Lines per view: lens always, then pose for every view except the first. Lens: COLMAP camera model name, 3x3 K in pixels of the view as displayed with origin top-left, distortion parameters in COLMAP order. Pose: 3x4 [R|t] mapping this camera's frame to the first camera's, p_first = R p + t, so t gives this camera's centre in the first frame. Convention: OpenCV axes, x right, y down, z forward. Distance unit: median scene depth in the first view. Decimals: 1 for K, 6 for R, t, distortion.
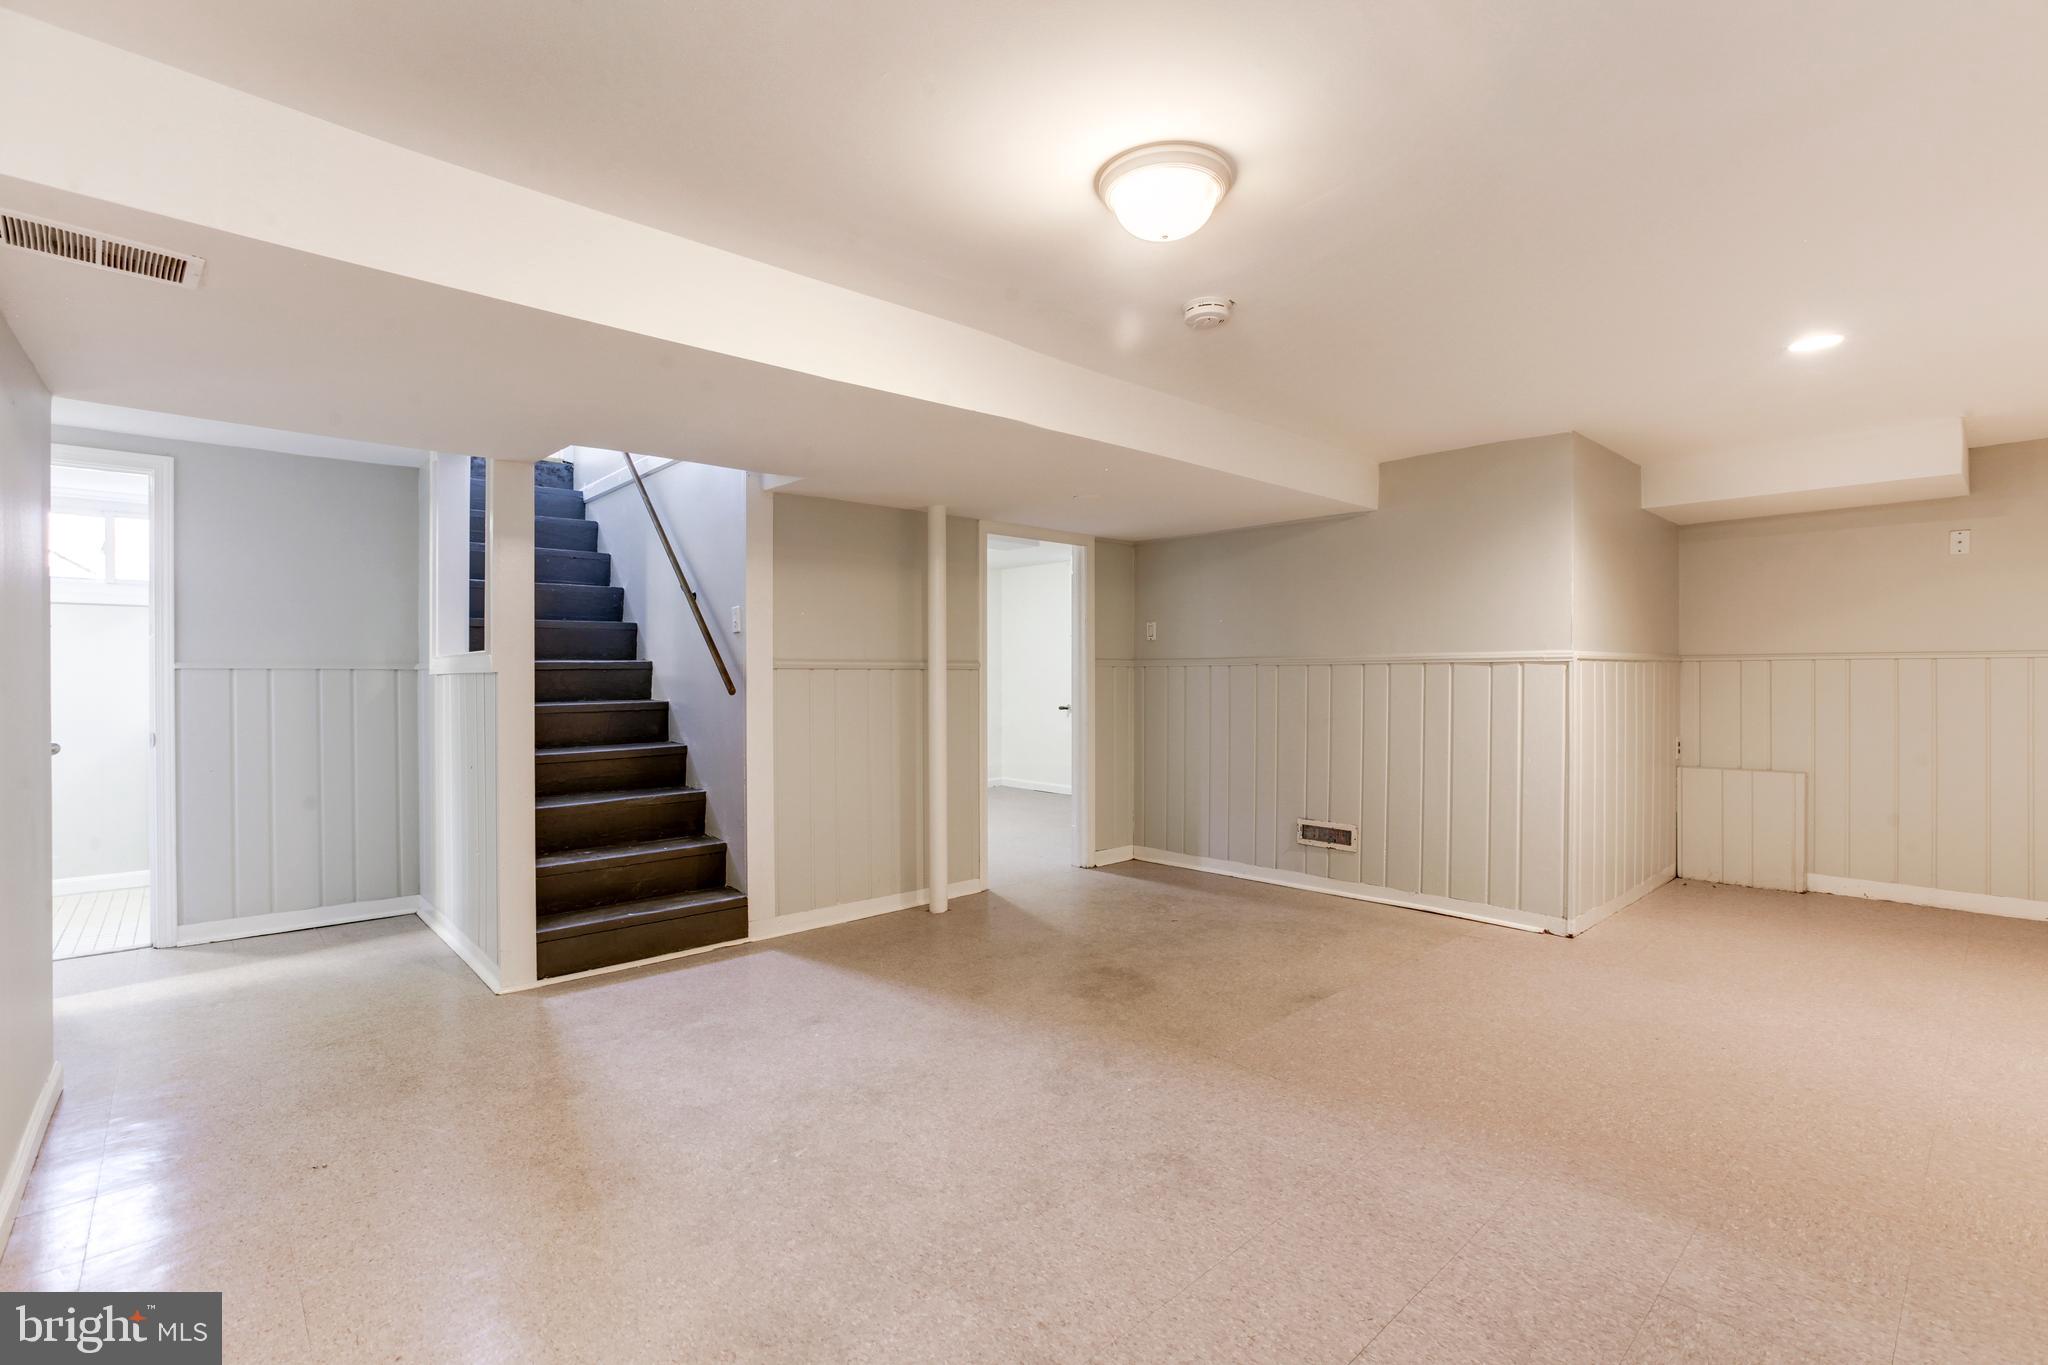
lens RADIAL K [[961.9, 0, 1024.0], [0, 961.9, 682.5], [0, 0, 1]] dist [-0.037326, 0.010315]
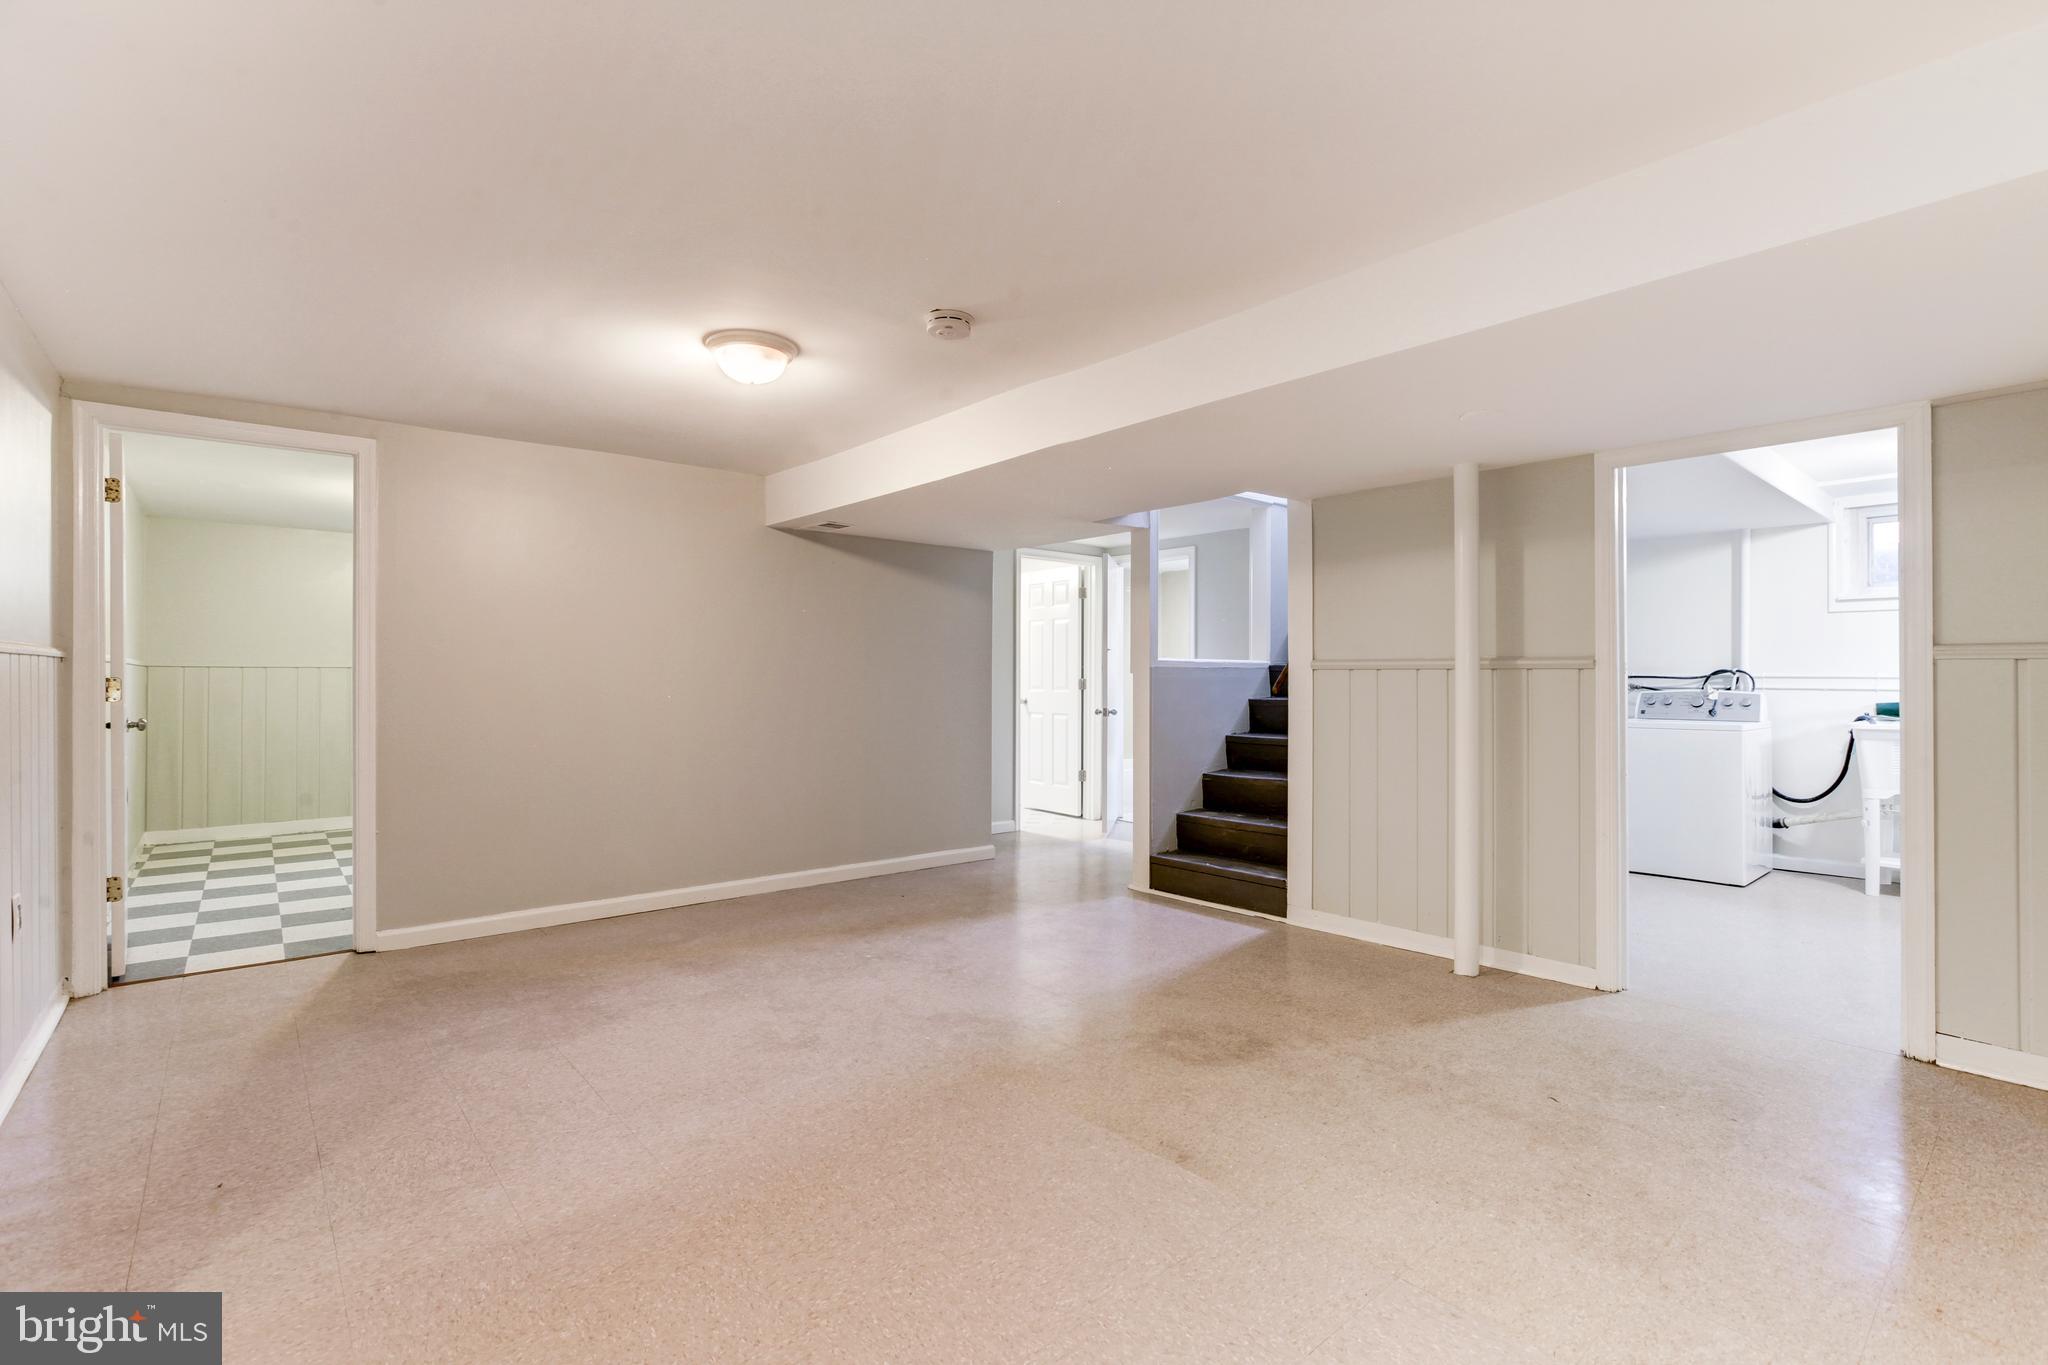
lens RADIAL K [[961.9, 0, 1024.0], [0, 961.9, 682.5], [0, 0, 1]] dist [-0.037326, 0.010315]
pose [[-0.065896, 0.010861, -0.997767, 0.904144], [-0.003481, 0.999932, 0.011114, -0.014676], [0.997820, 0.004206, -0.065854, 0.854667]]
